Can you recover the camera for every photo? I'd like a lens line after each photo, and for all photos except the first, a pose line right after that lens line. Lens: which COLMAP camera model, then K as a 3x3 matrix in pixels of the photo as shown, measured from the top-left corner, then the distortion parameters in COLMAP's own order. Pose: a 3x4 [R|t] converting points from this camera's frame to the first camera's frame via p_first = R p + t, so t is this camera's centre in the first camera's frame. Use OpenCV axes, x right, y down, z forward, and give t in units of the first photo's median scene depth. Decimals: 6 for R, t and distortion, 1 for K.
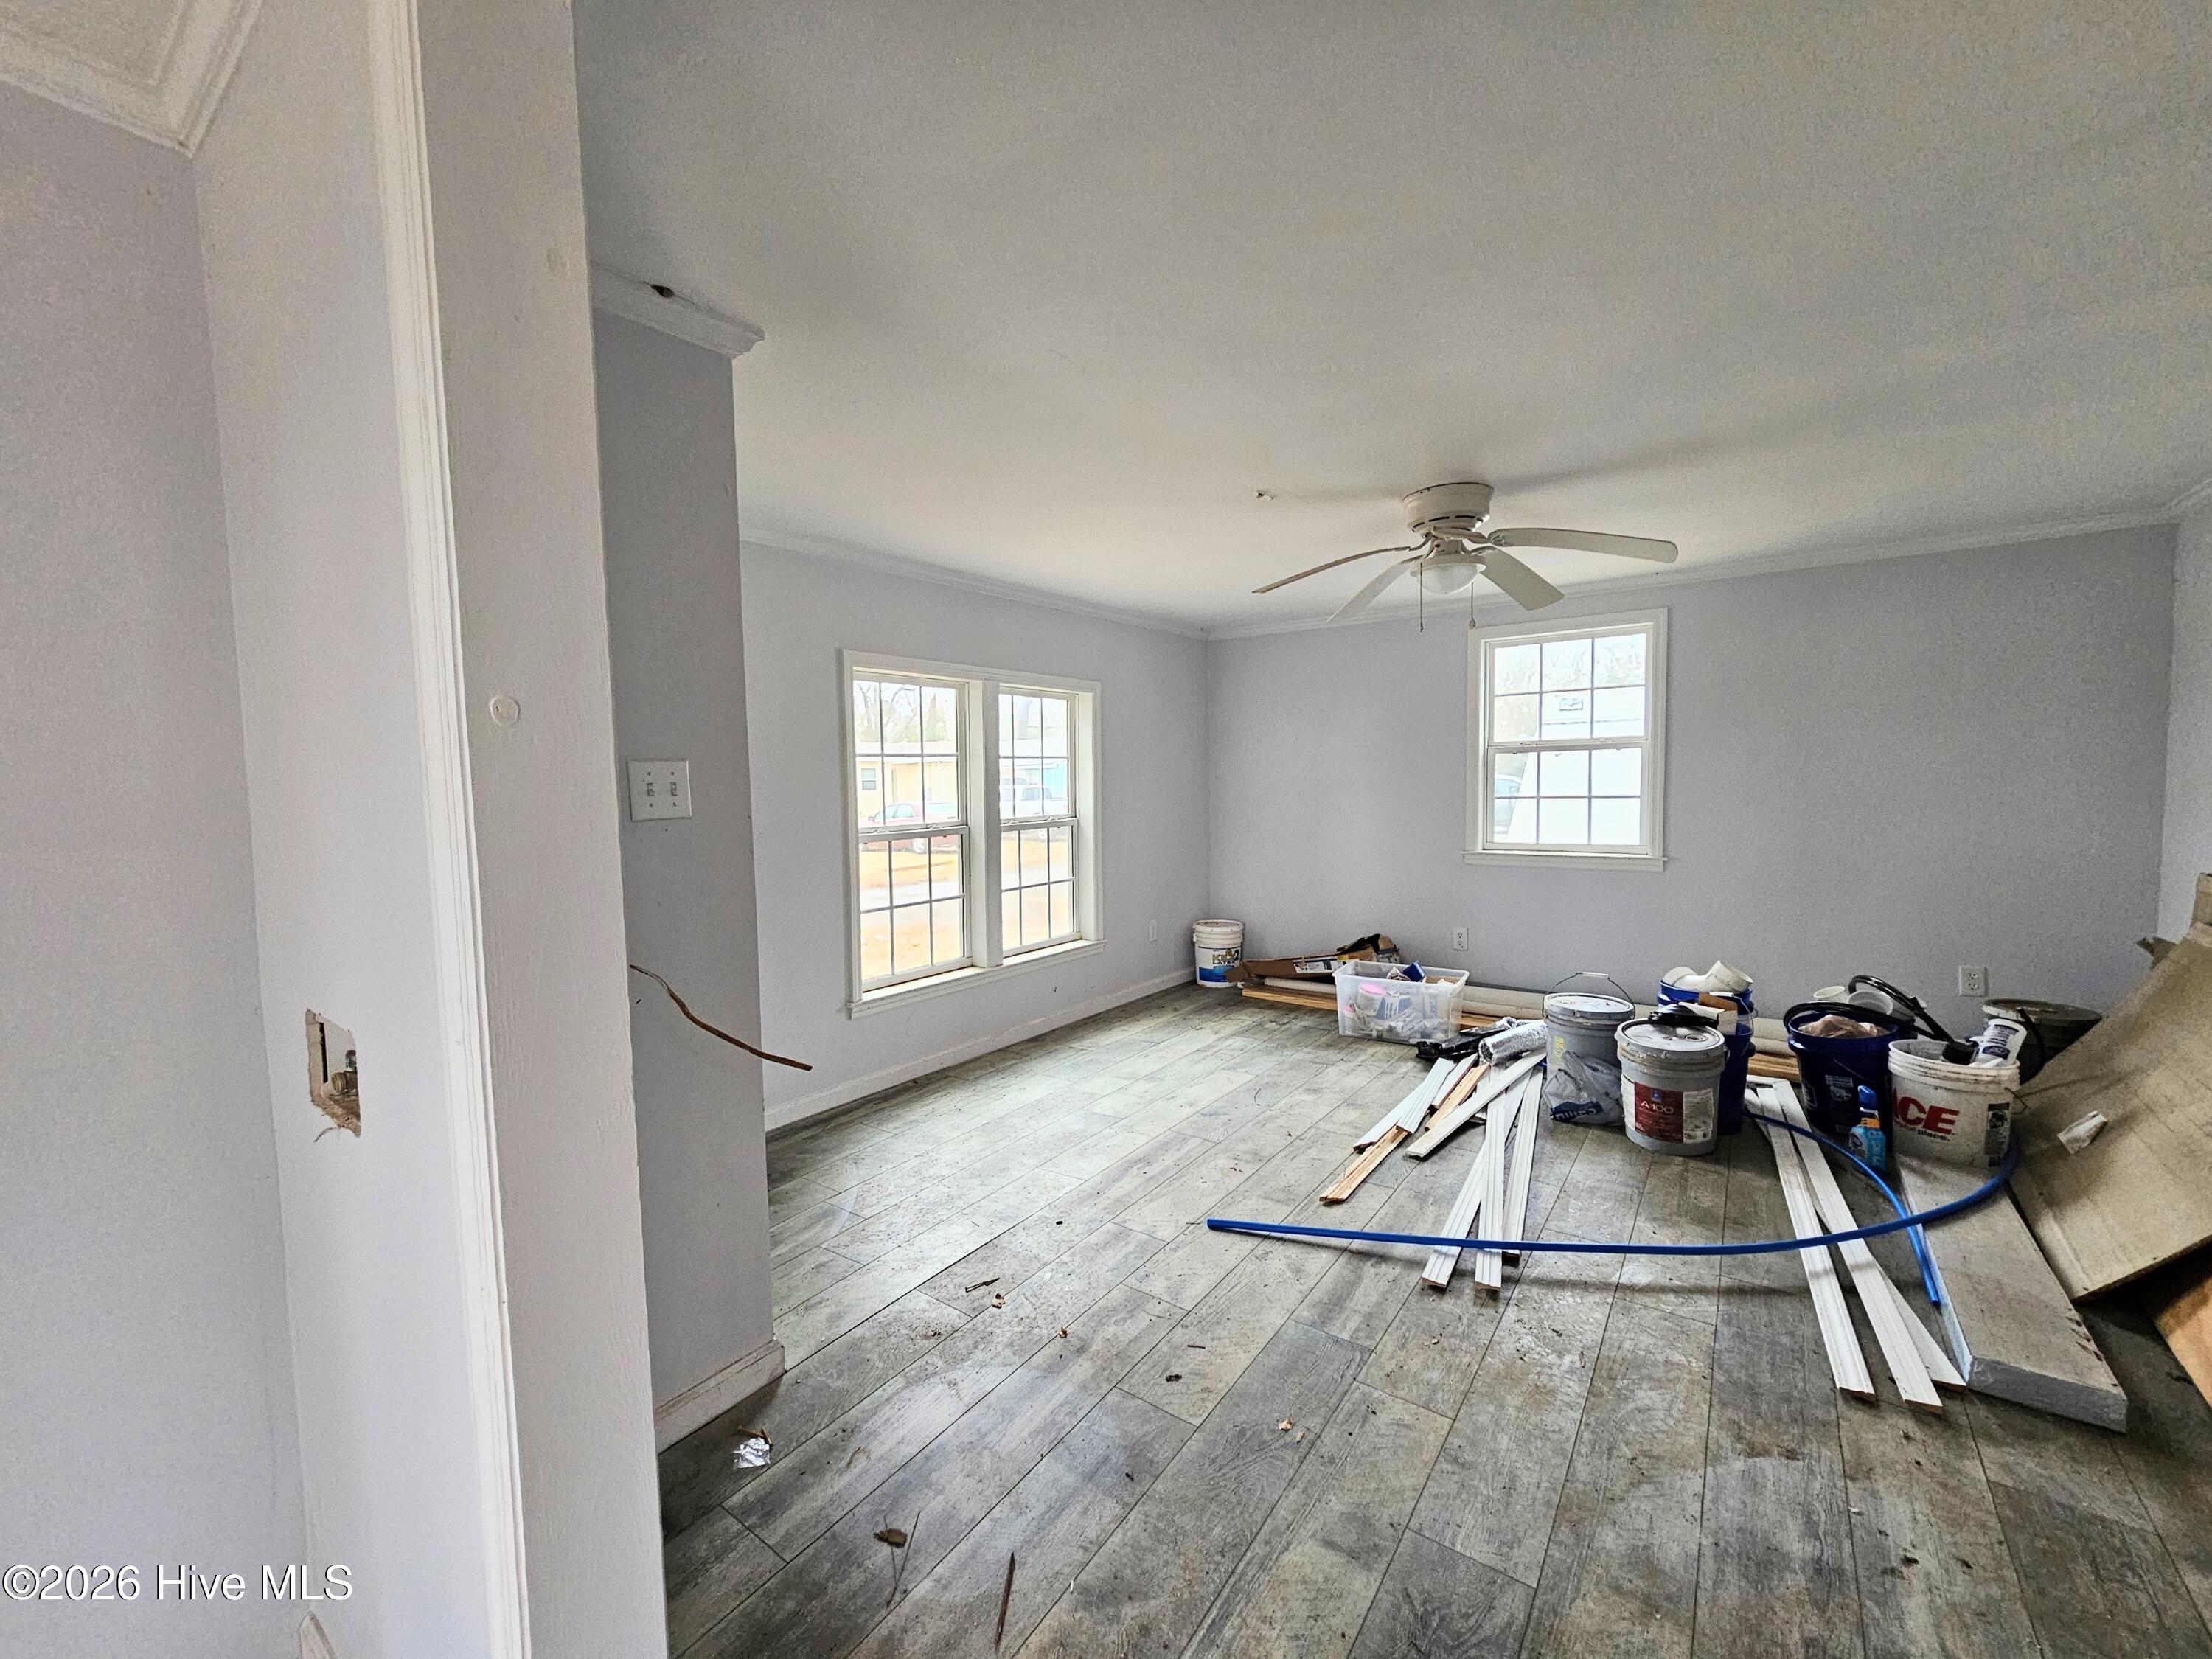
lens RADIAL K [[890.0, 0, 1106.0], [0, 890.0, 829.5], [0, 0, 1]] dist [-0.000201, -0.000057]
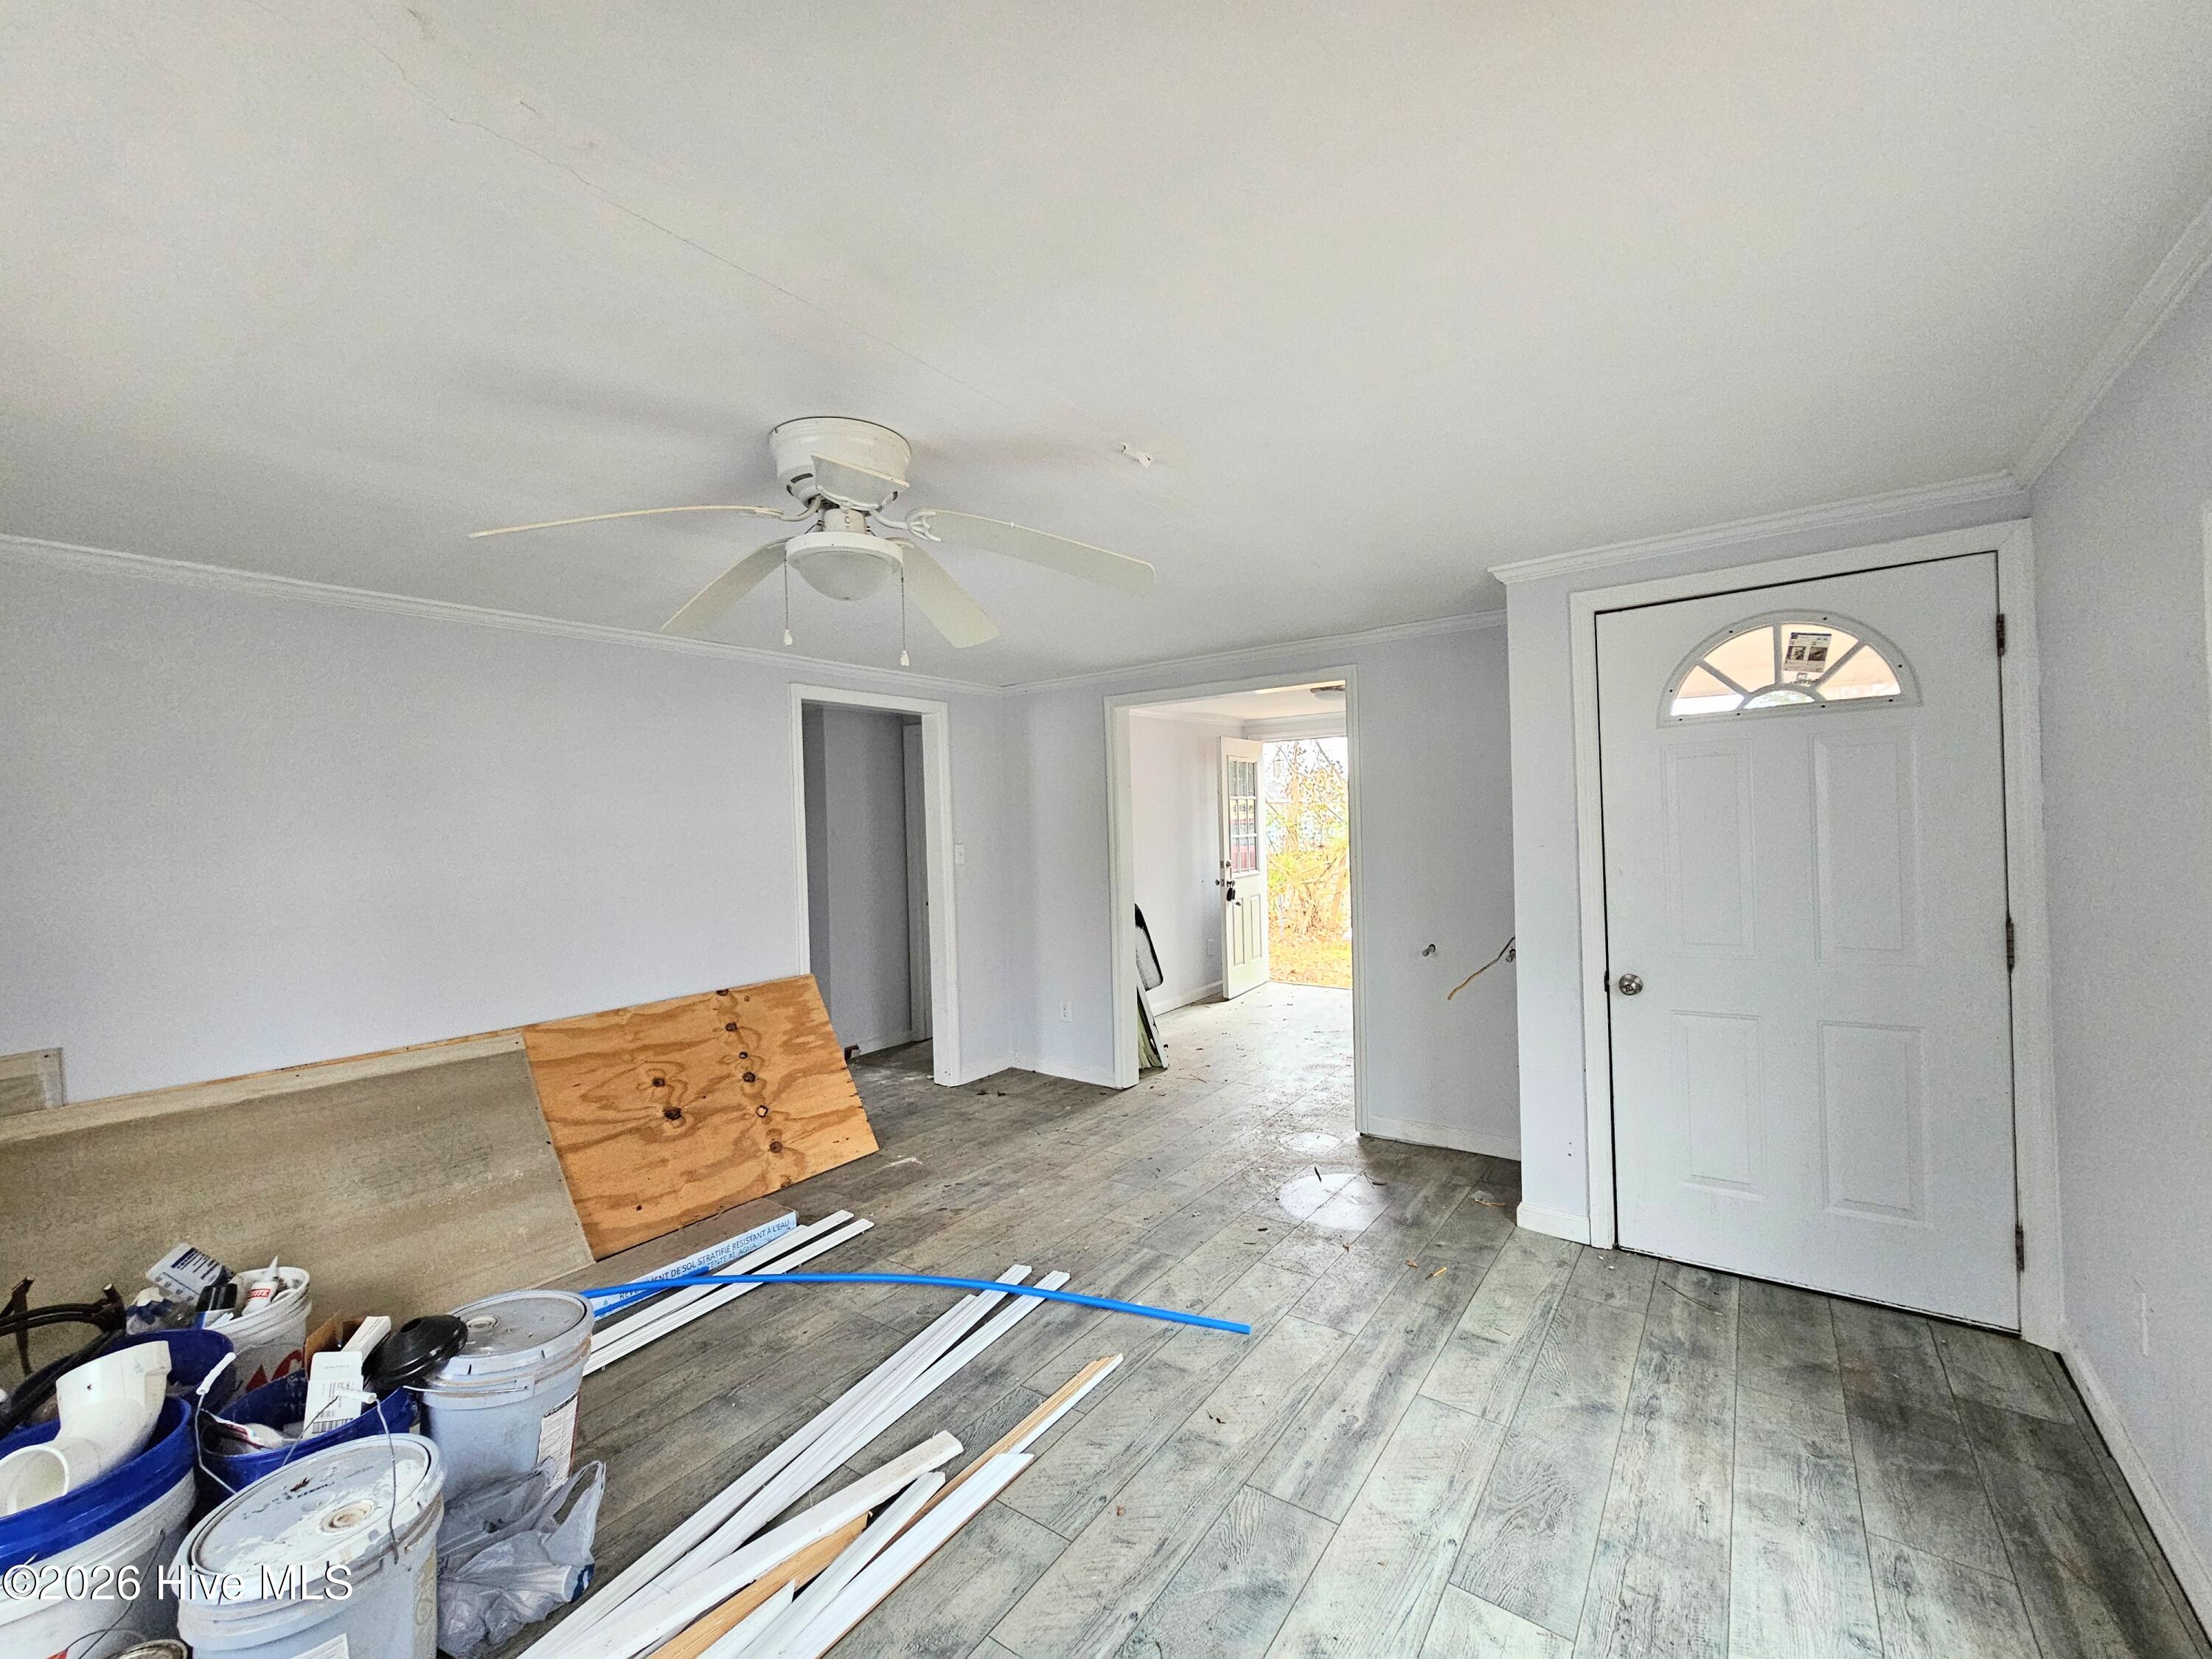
lens RADIAL K [[890.0, 0, 1106.0], [0, 890.0, 829.5], [0, 0, 1]] dist [-0.000201, -0.000057]
pose [[-0.998774, 0.049485, -0.000853, 0.244569], [0.049344, 0.996959, 0.060309, -0.155756], [0.003834, 0.060193, -0.998179, 1.939873]]
